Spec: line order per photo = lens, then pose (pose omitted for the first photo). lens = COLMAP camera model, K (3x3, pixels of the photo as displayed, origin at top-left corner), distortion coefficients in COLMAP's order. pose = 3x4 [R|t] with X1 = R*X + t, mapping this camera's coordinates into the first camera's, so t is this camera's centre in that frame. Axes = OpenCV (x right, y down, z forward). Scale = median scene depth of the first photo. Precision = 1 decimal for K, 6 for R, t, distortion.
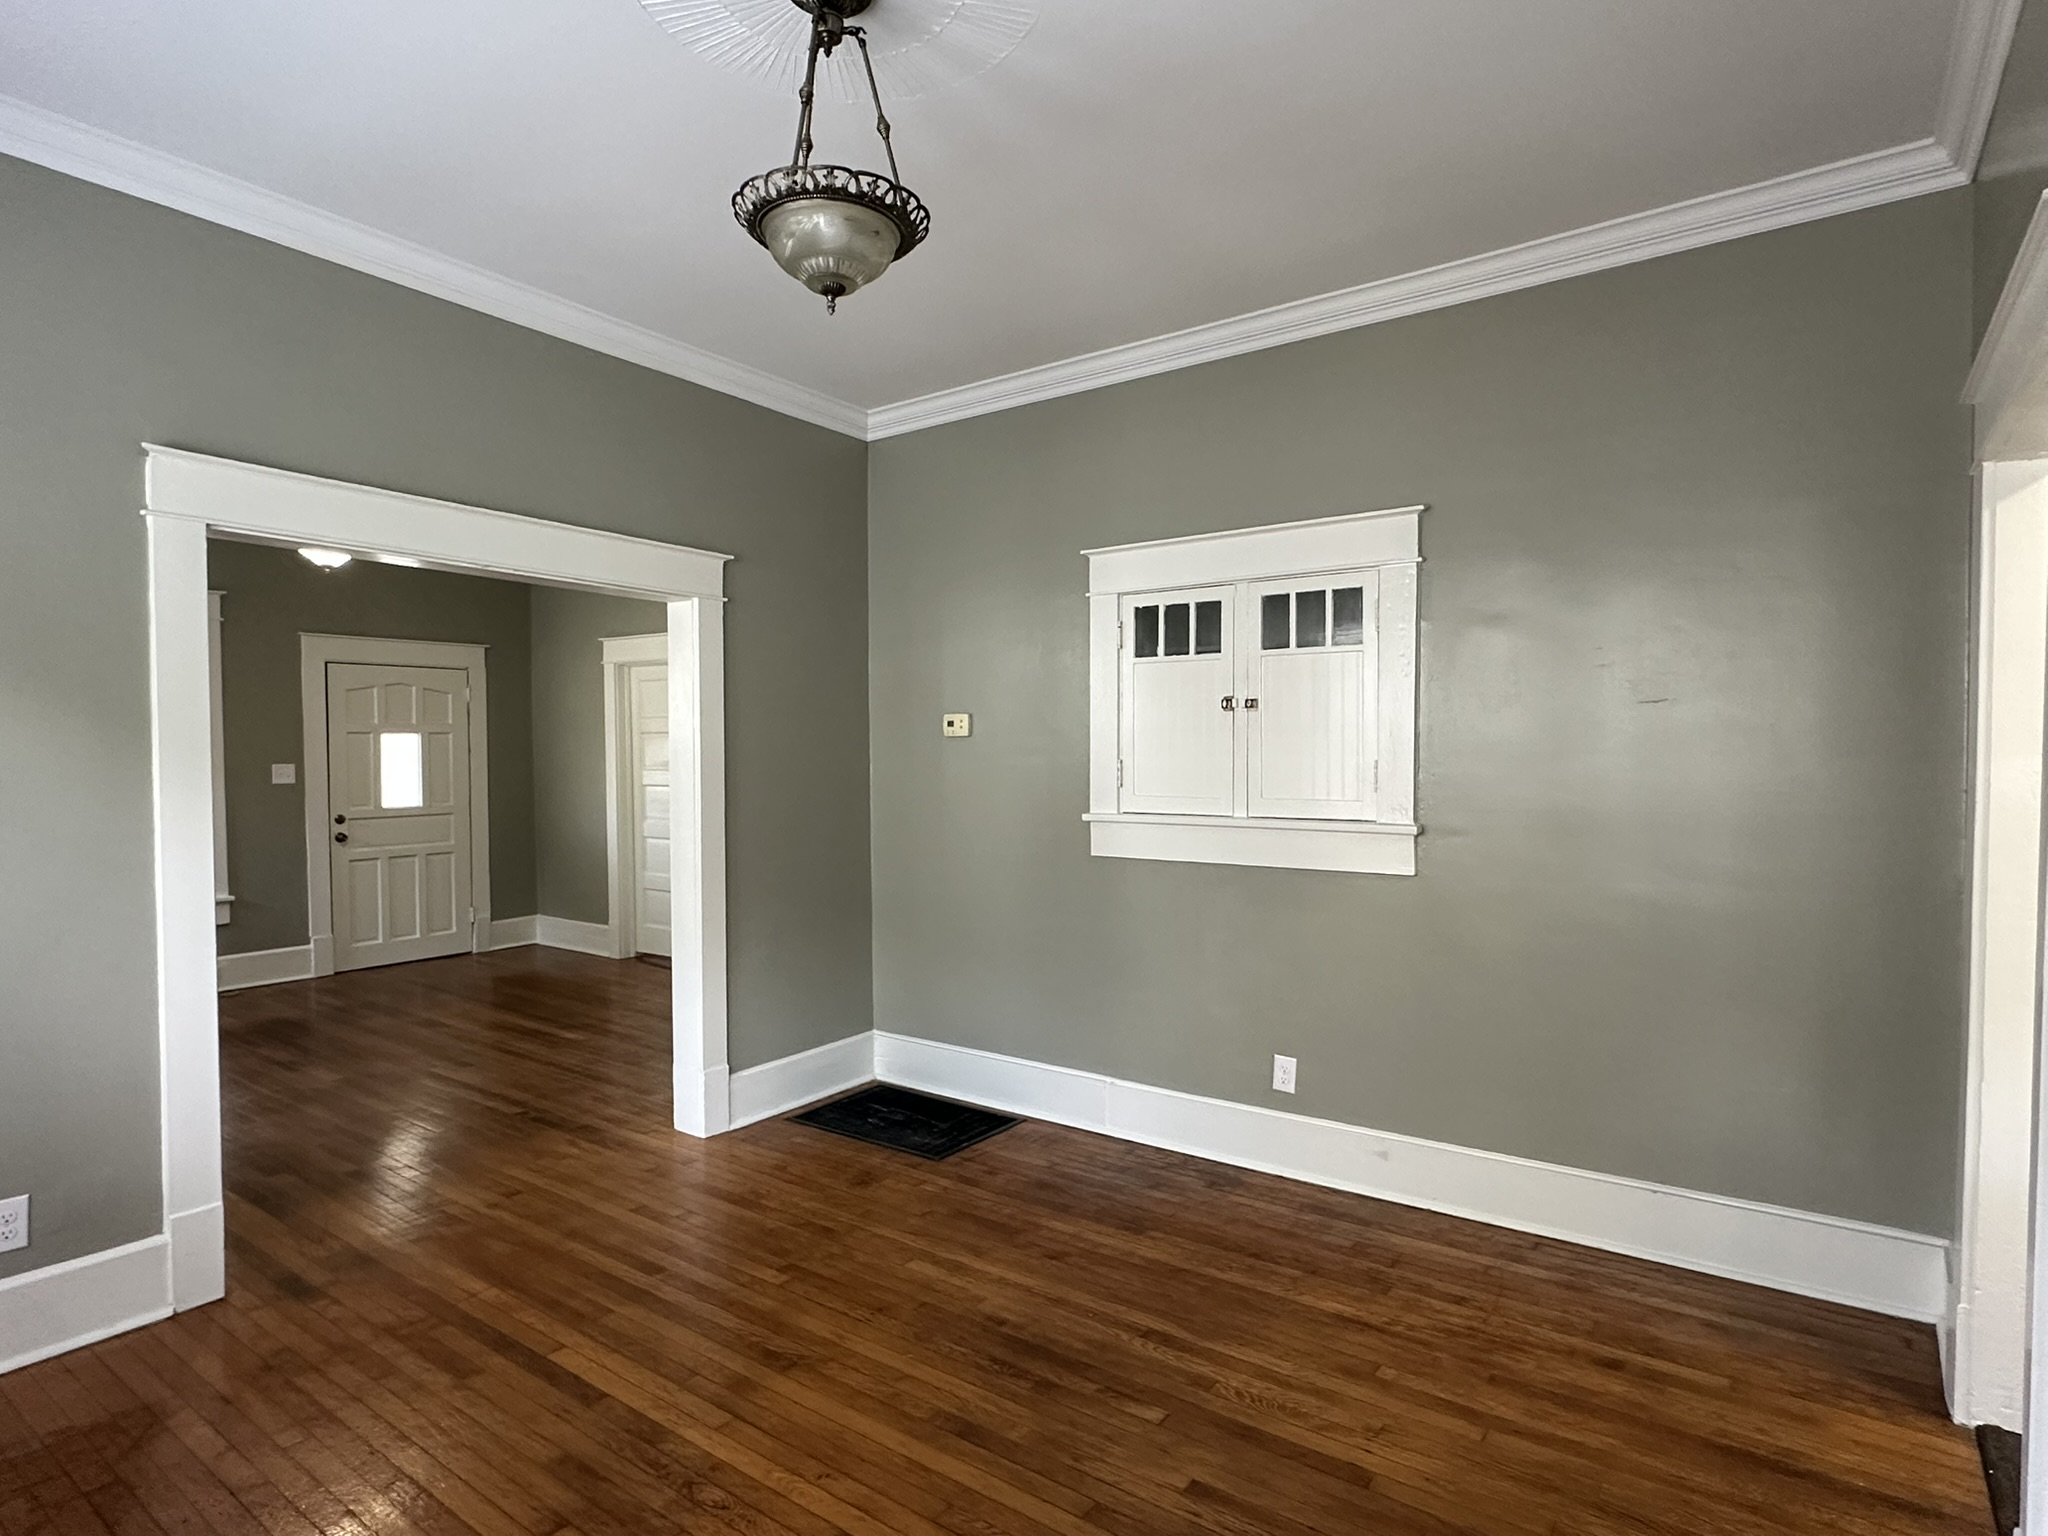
lens RADIAL K [[1098.7, 0, 1027.6], [0, 1098.7, 775.9], [0, 0, 1]] dist [-0.004917, 0.000769]
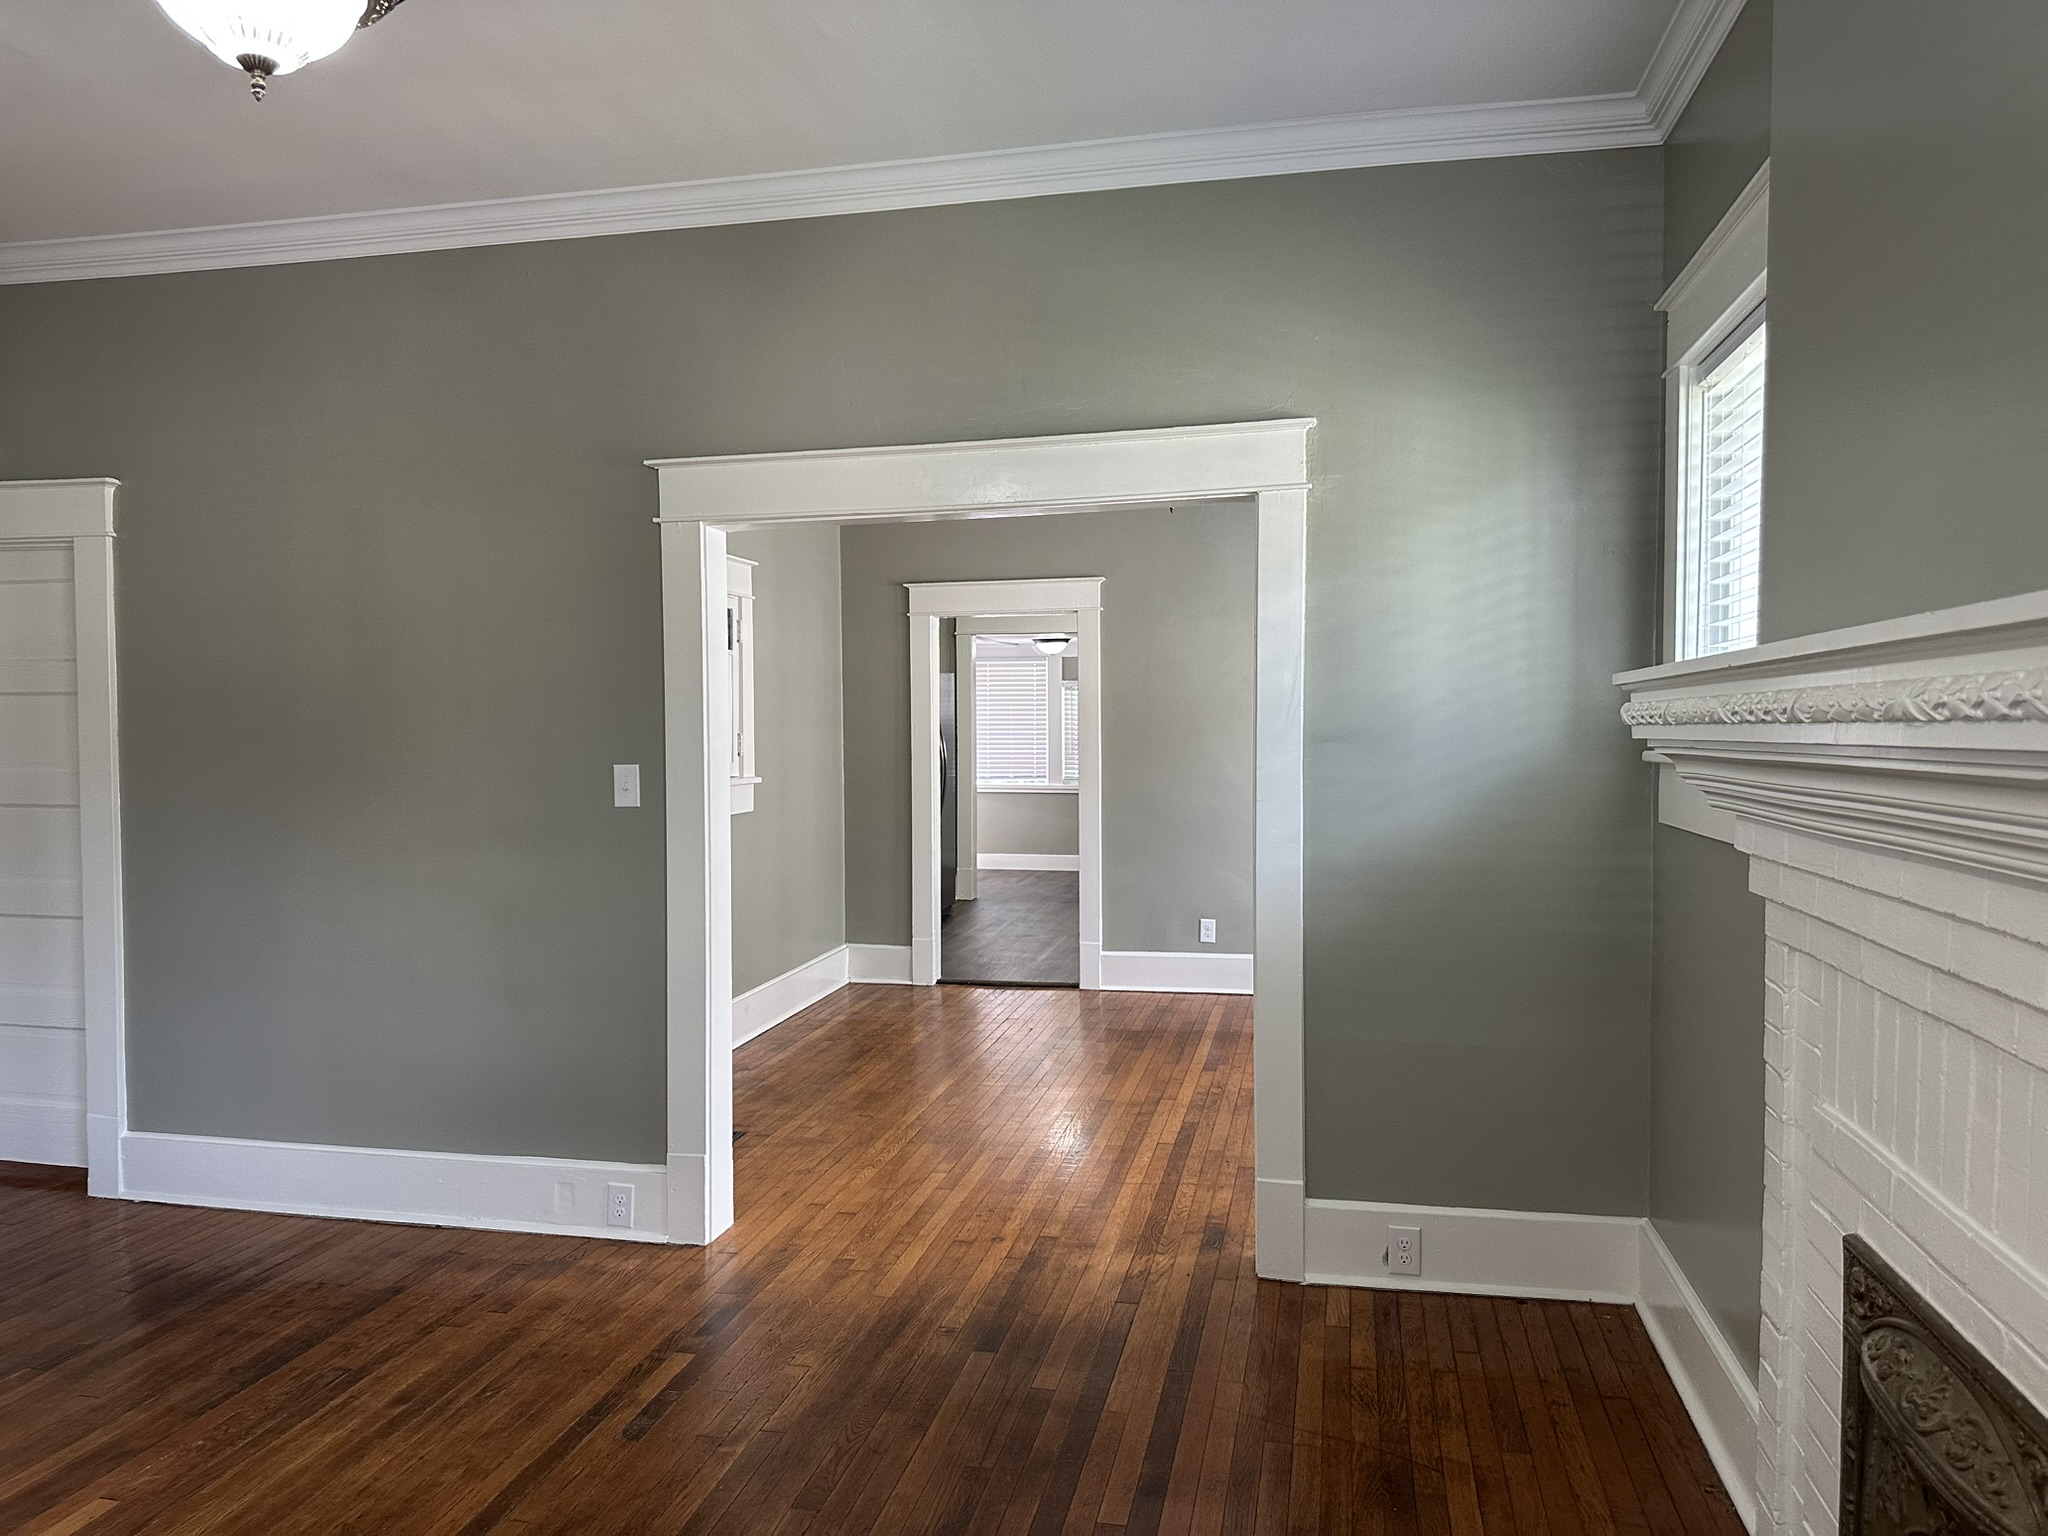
lens RADIAL K [[1440.1, 0, 1024.1], [0, 1440.1, 764.1], [0, 0, 1]] dist [0.041665, -0.052643]
pose [[-0.402585, -0.022276, 0.915112, -1.439752], [0.031164, 0.998791, 0.038023, -0.031247], [-0.914852, 0.043826, -0.401404, 1.325793]]
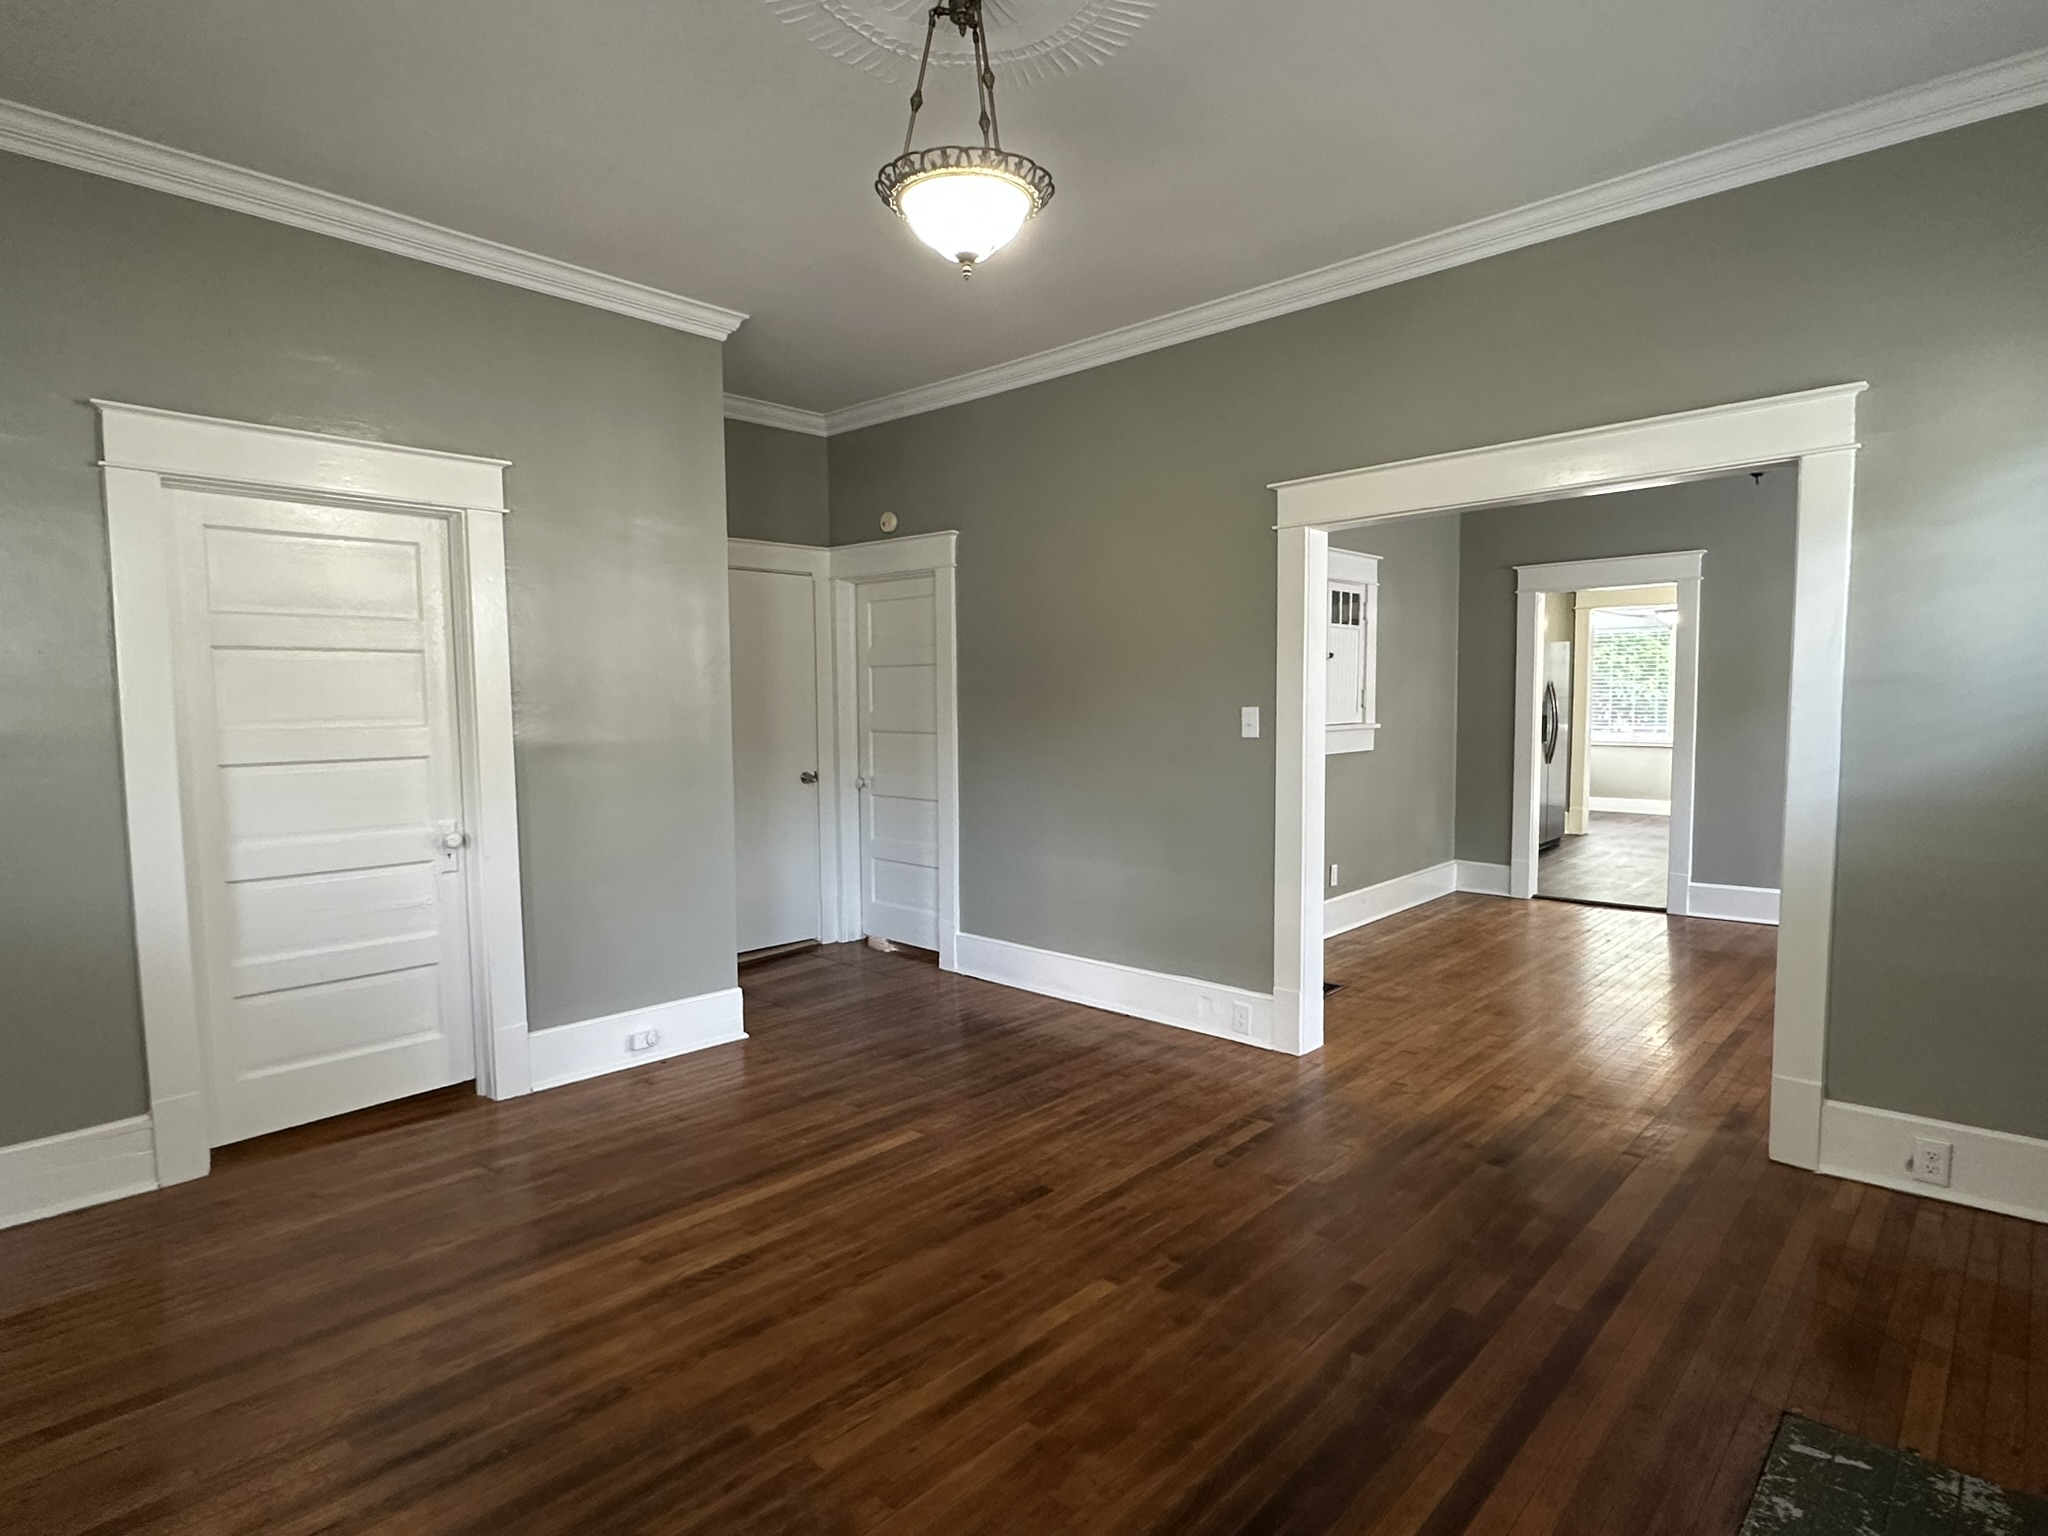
lens RADIAL K [[1098.7, 0, 1028.7], [0, 1098.7, 768.6], [0, 0, 1]] dist [-0.004917, 0.000769]
pose [[0.121504, -0.063027, 0.990588, -1.495328], [0.035250, 0.997626, 0.059151, -0.010362], [-0.991965, 0.027732, 0.123438, 1.252860]]
